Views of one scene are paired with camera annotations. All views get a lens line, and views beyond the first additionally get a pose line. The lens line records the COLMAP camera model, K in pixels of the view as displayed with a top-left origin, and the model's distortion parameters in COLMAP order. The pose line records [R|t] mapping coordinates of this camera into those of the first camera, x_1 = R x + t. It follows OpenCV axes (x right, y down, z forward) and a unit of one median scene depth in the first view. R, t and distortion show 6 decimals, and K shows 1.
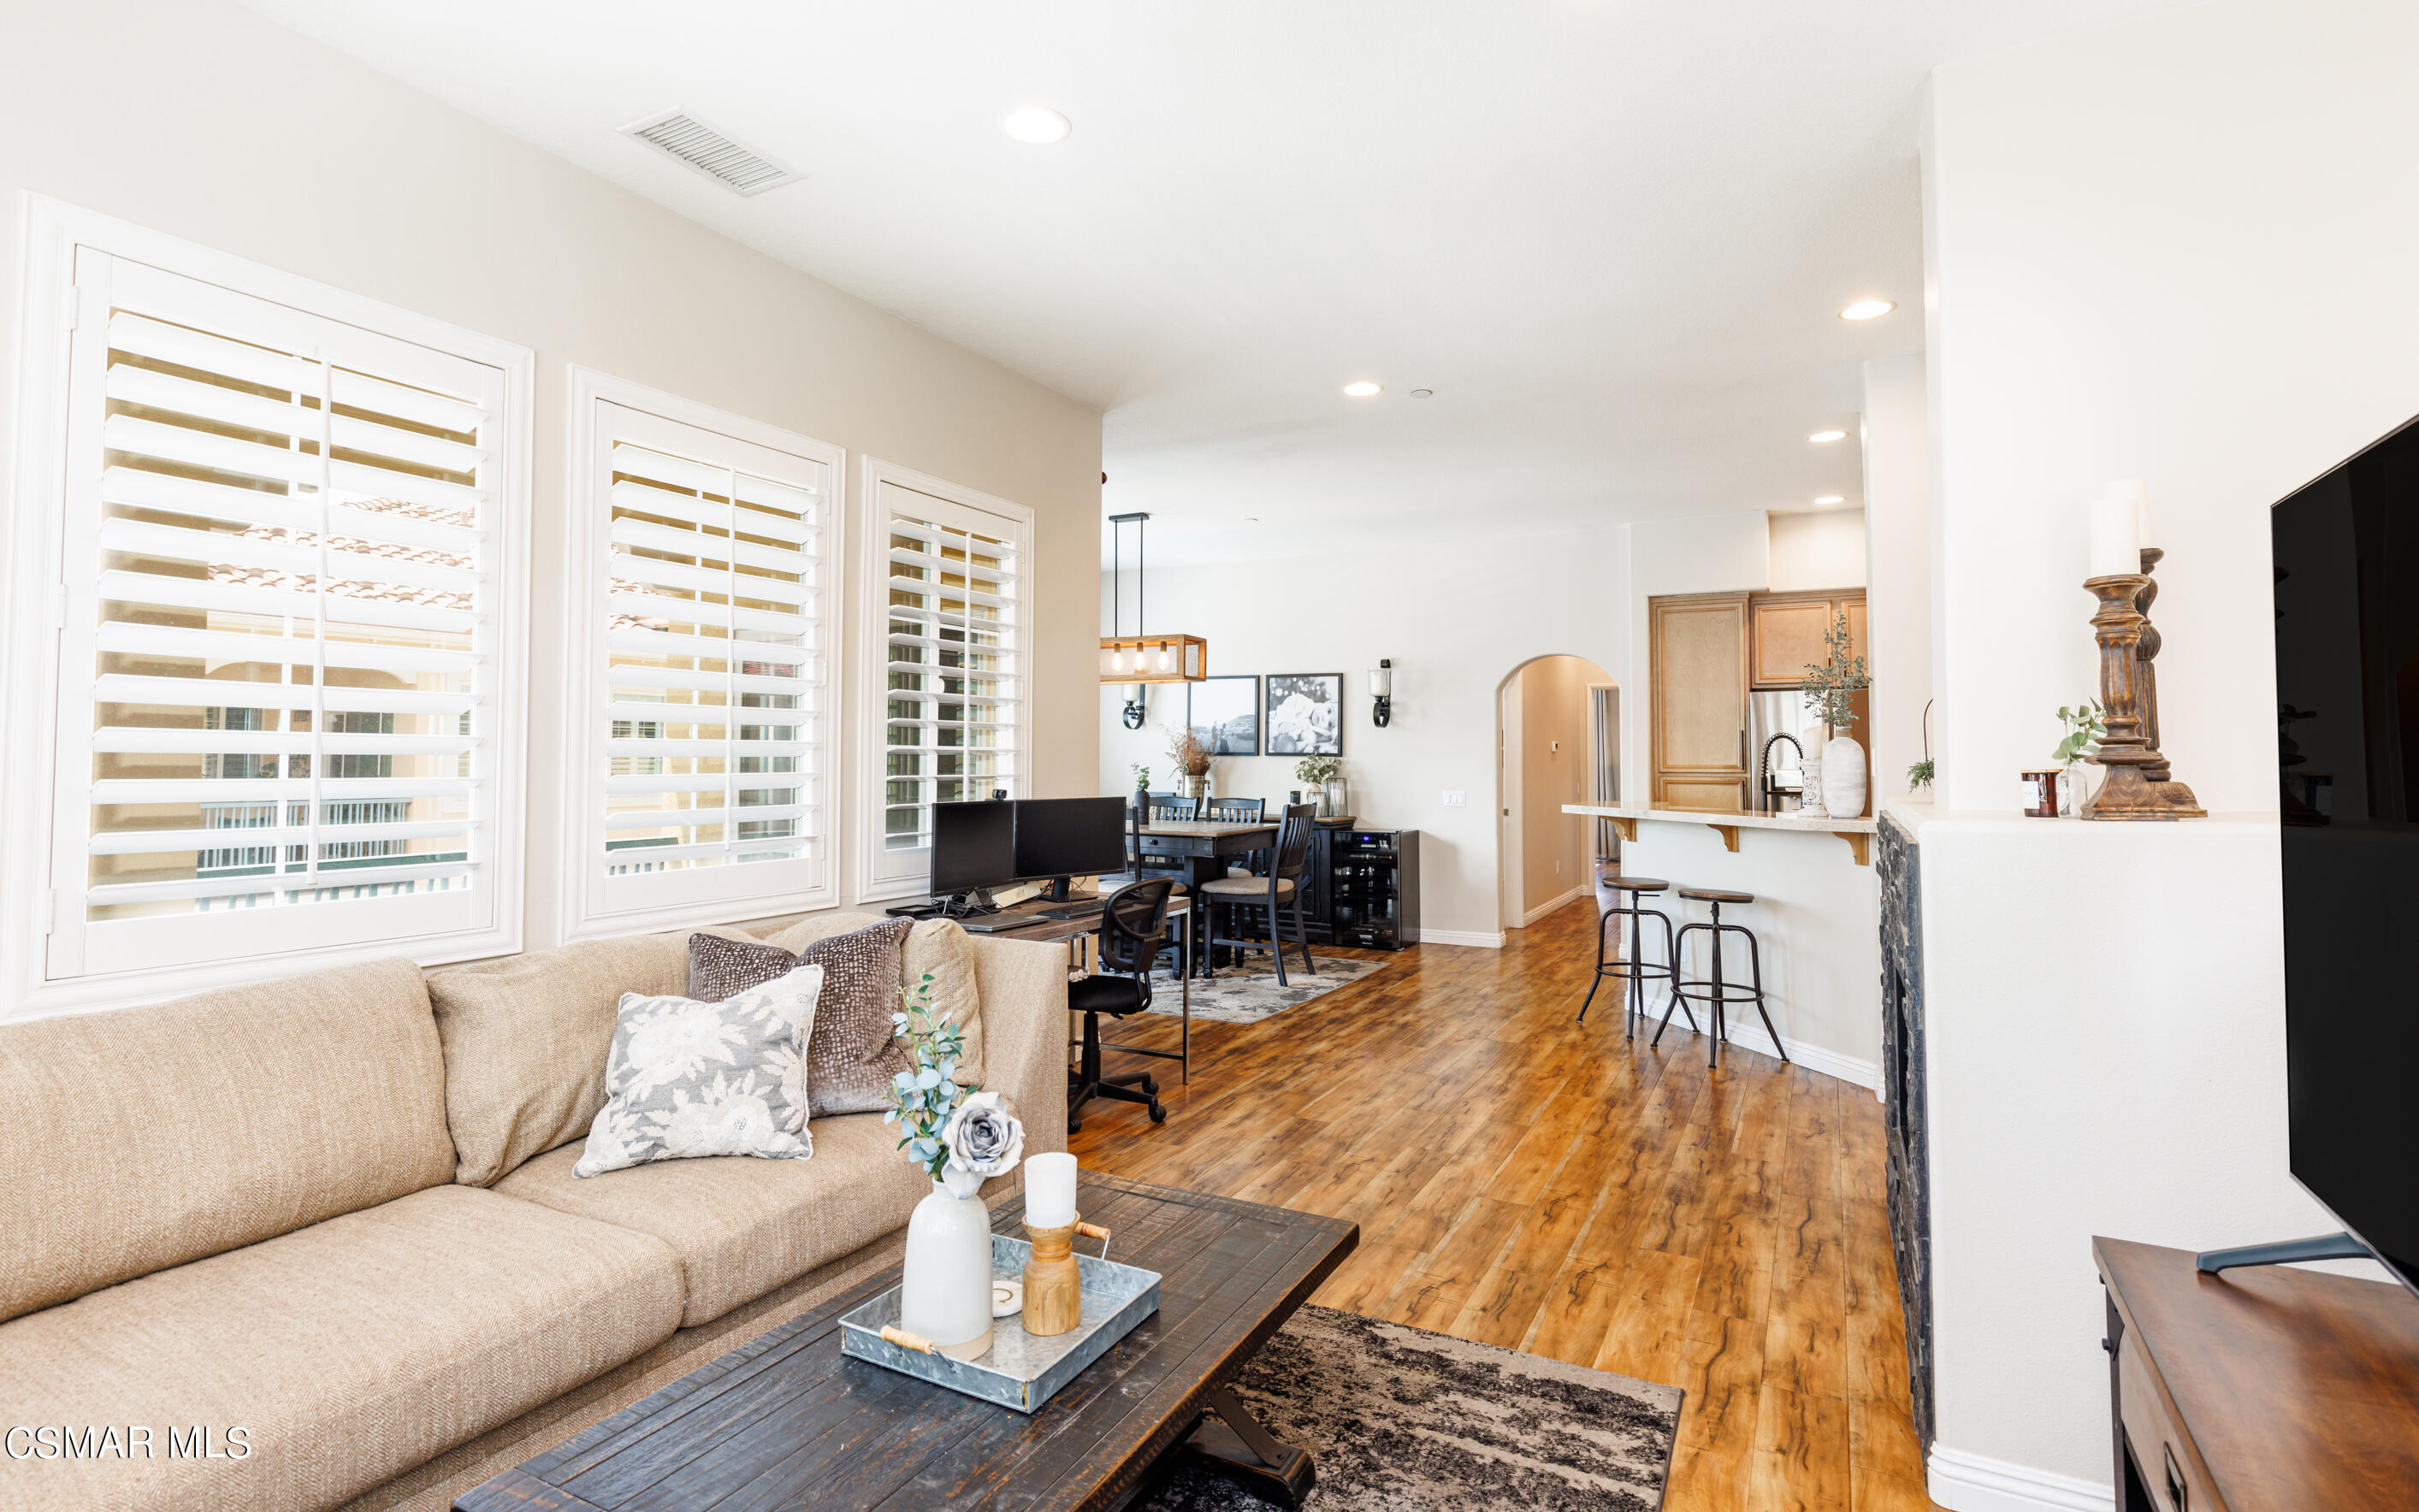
lens RADIAL K [[1154.7, 0, 1220.3], [0, 1154.7, 709.3], [0, 0, 1]] dist [-0.001607, -0.000983]
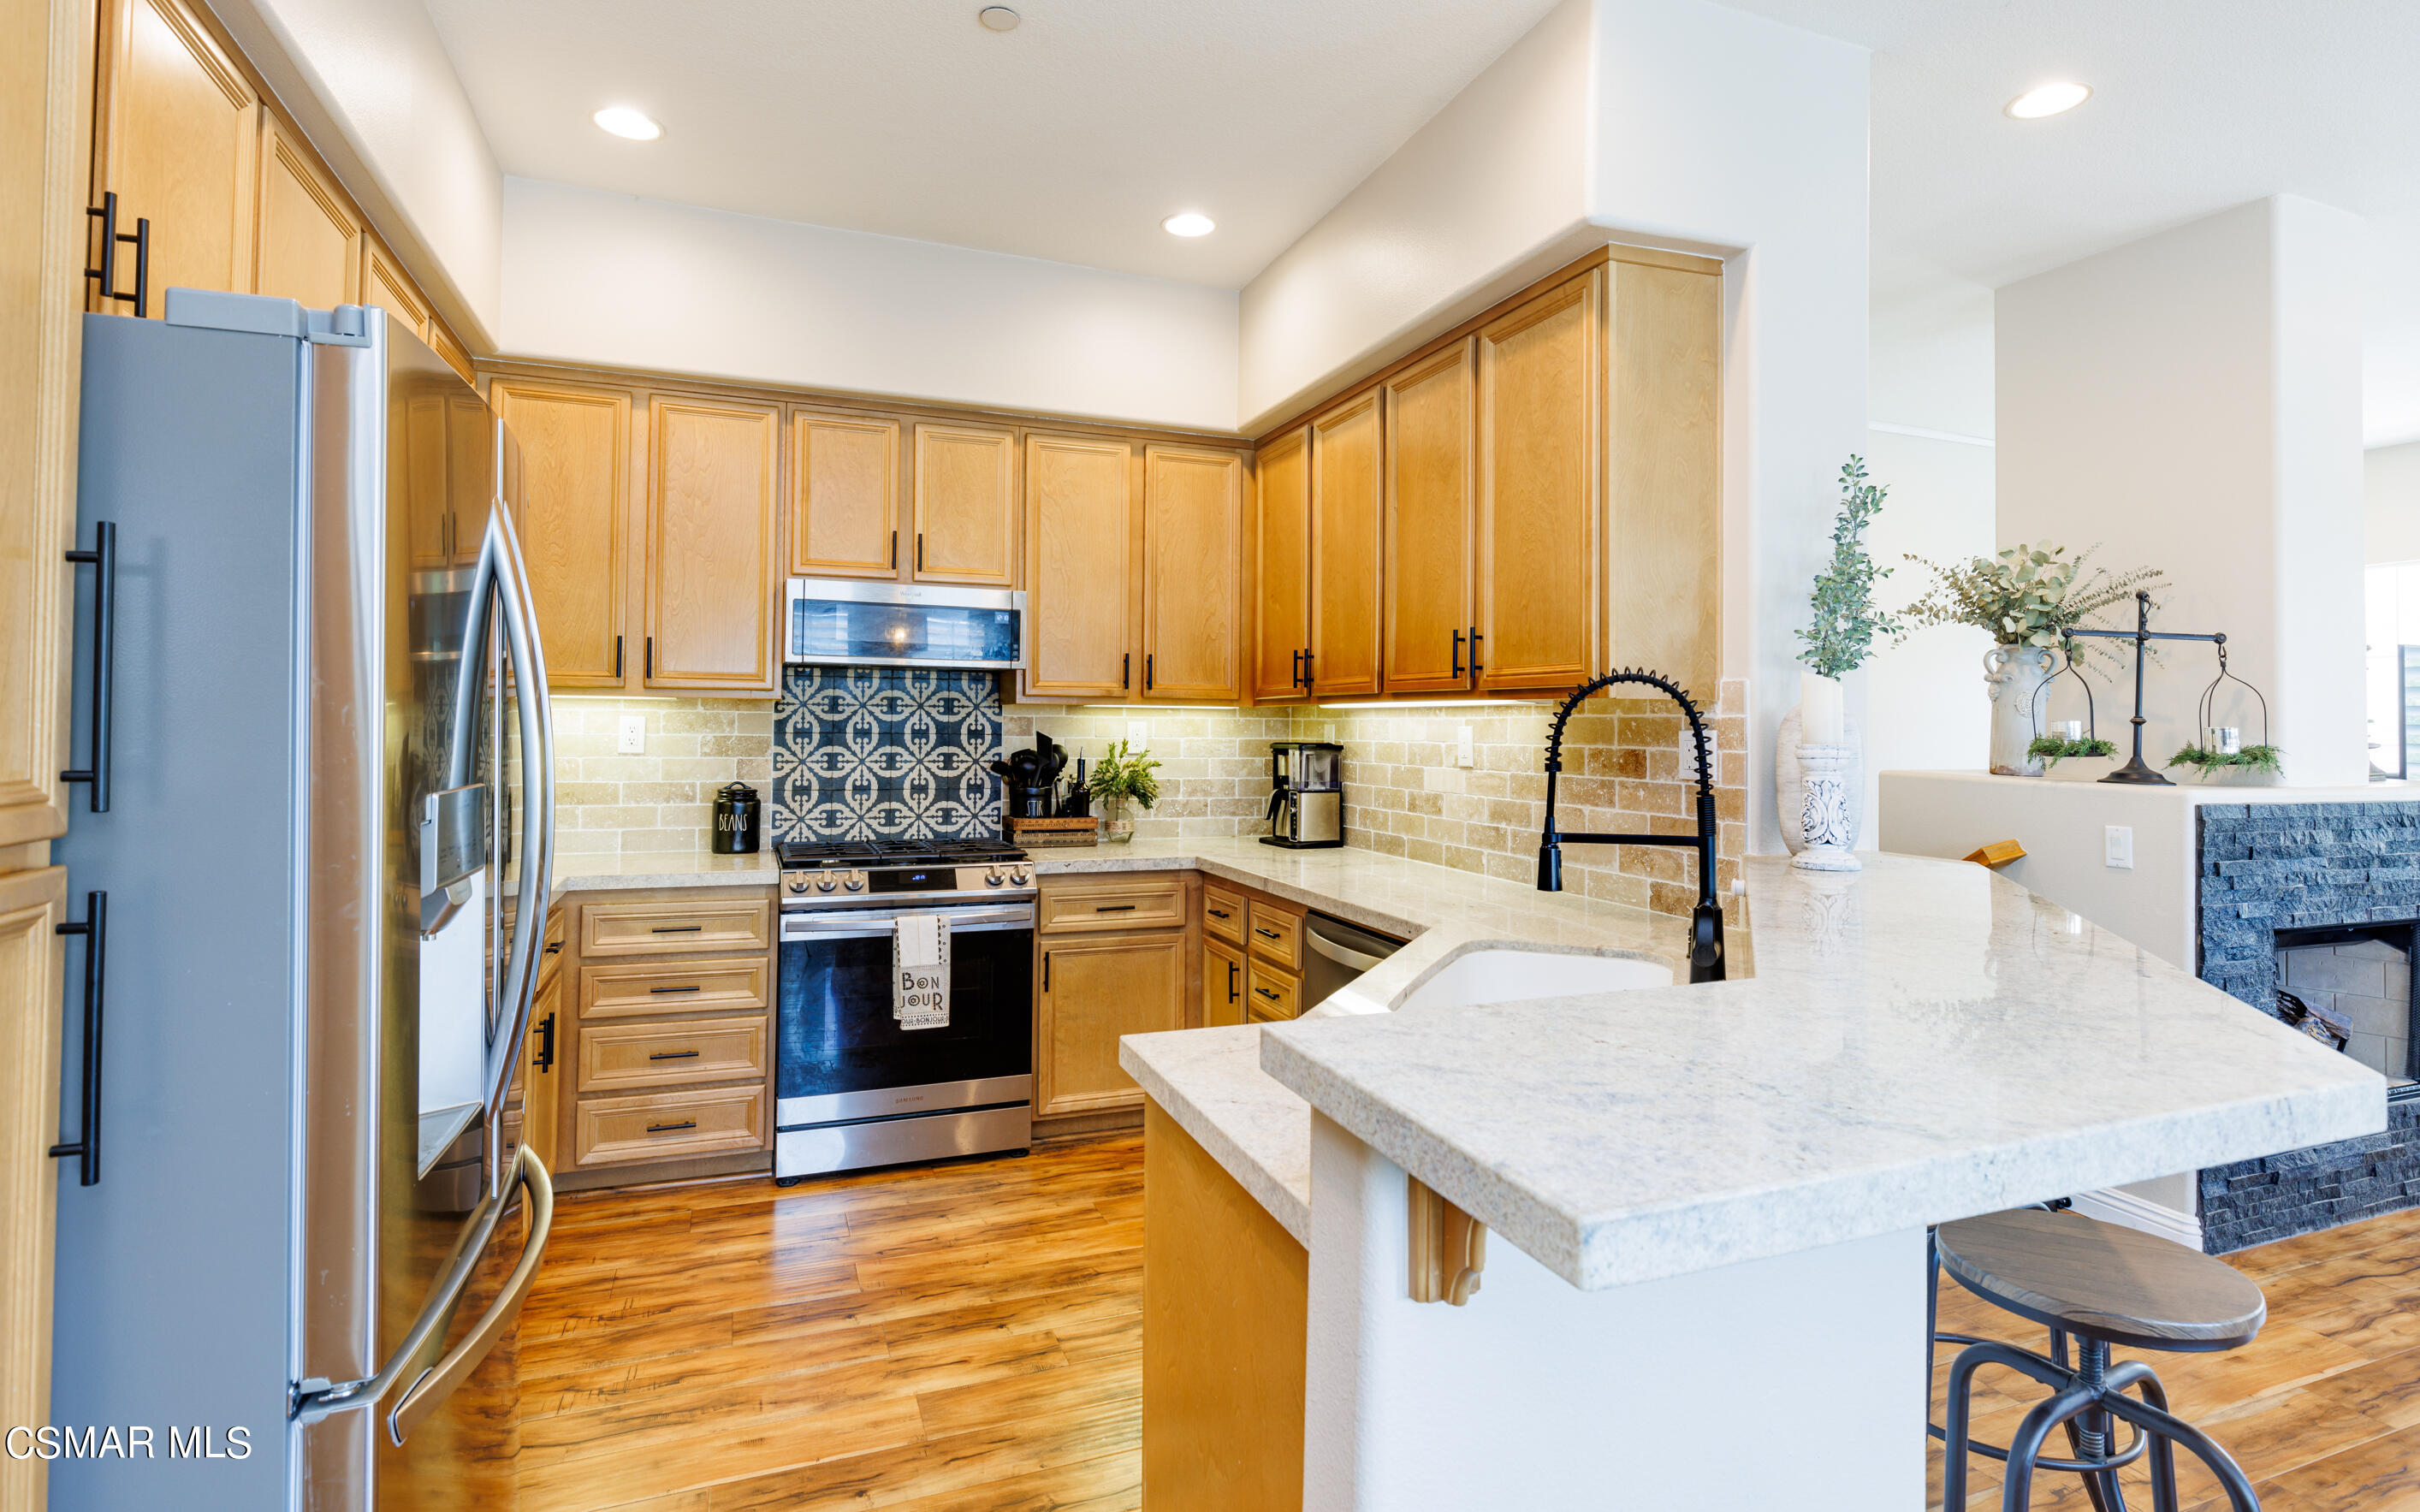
lens RADIAL K [[1201.4, 0, 1221.0], [0, 1201.4, 696.6], [0, 0, 1]] dist [-0.000633, 0.000078]
pose [[-0.762200, 0.006028, 0.647313, 0.249281], [-0.040296, 0.997576, -0.056738, 0.039314], [-0.646086, -0.069330, -0.760109, 0.977628]]
